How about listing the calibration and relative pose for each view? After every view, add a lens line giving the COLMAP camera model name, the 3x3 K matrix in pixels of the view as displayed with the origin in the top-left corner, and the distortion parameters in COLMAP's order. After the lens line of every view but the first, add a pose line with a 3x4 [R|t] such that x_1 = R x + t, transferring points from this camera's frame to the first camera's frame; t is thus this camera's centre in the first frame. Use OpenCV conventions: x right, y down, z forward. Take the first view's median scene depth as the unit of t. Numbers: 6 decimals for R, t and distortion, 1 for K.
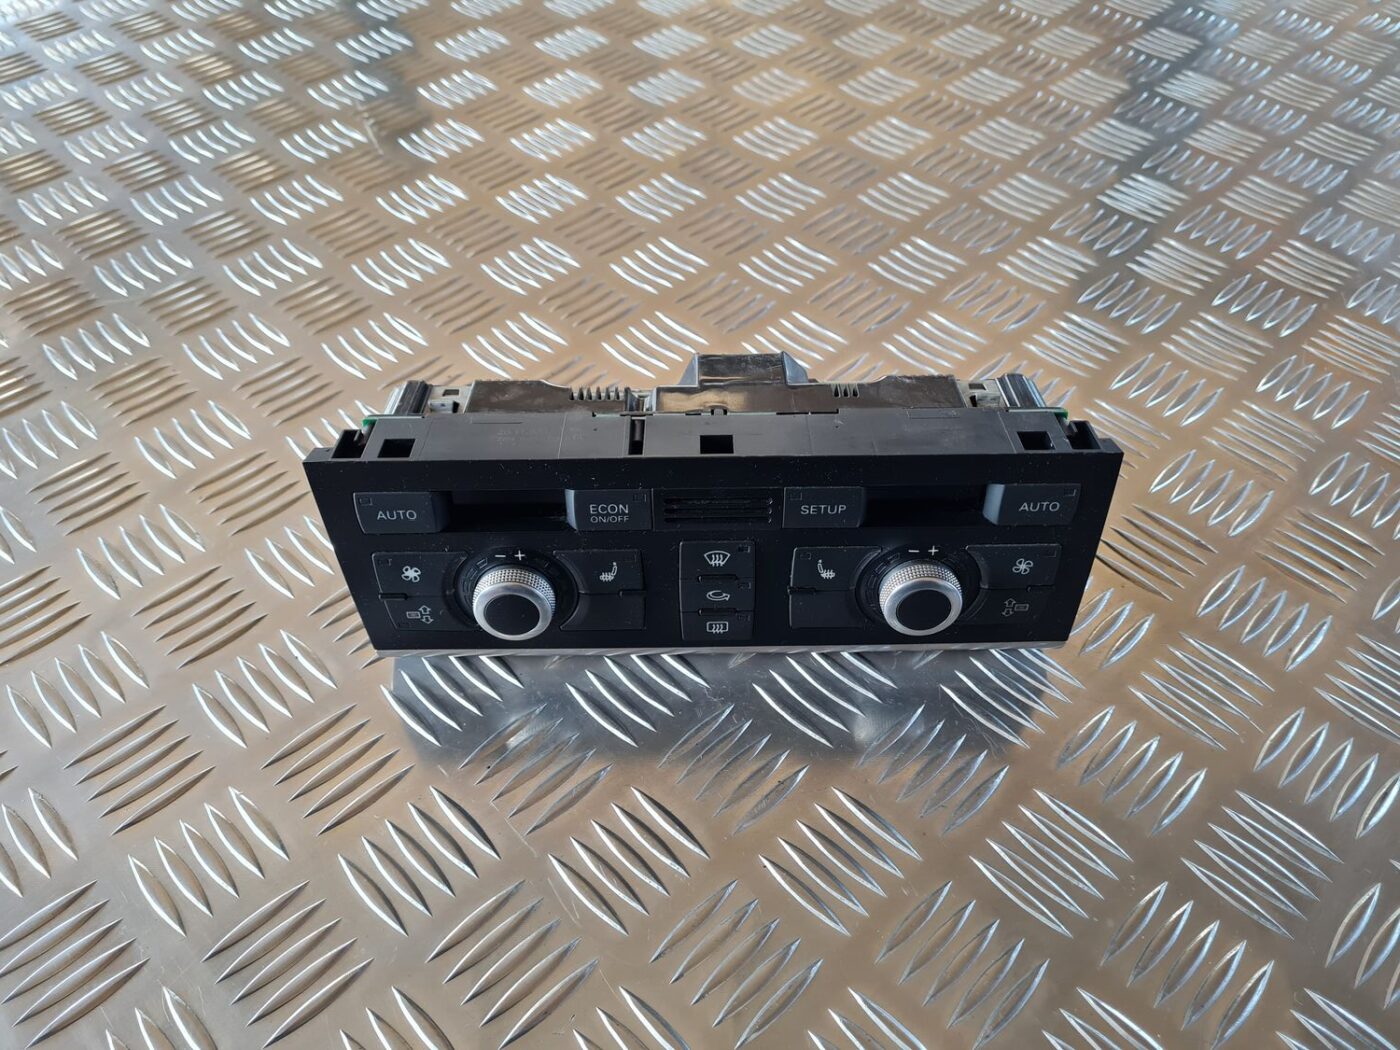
lens RADIAL K [[1207.4, 0, 708.8], [0, 1207.4, 525.6], [0, 0, 1]] dist [0.008107, -0.006607]
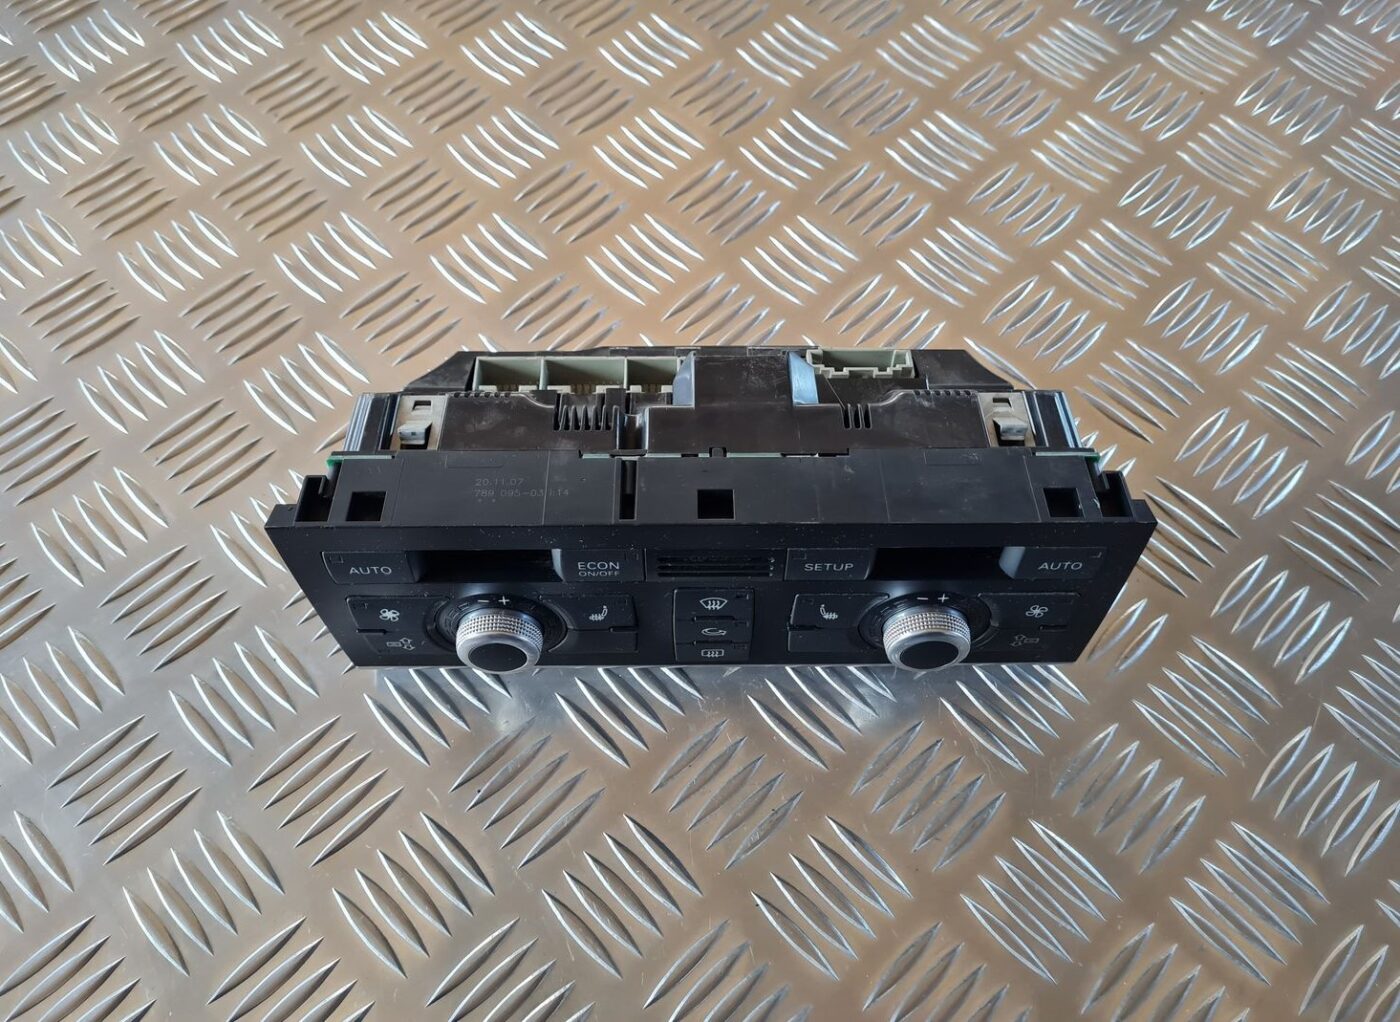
lens RADIAL K [[1228.6, 0, 700.0], [0, 1228.6, 511.0], [0, 0, 1]] dist [0.001119, 0.006056]
pose [[0.999940, 0.008787, 0.006529, -0.010415], [-0.010201, 0.964371, 0.264356, -0.289082], [-0.003973, -0.264407, 0.964403, 0.092700]]
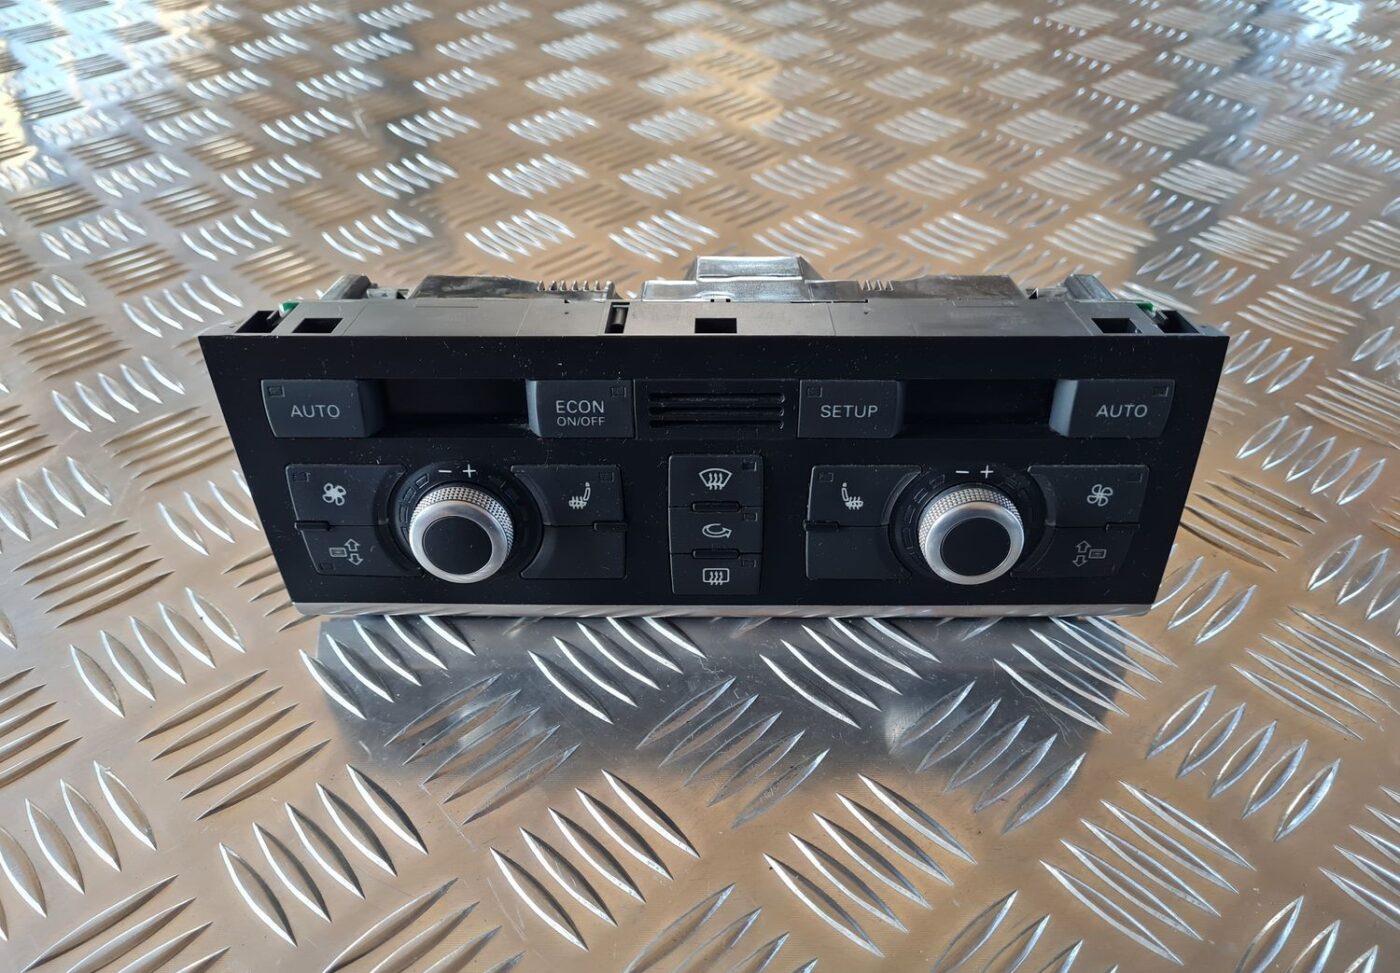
lens RADIAL K [[1195.5, 0, 711.1], [0, 1195.5, 537.1], [0, 0, 1]] dist [0.001966, -0.006785]
pose [[0.999760, 0.012931, -0.017680, 0.018061], [-0.014750, 0.994155, -0.106951, 0.146911], [0.016194, 0.107186, 0.994107, 0.212965]]
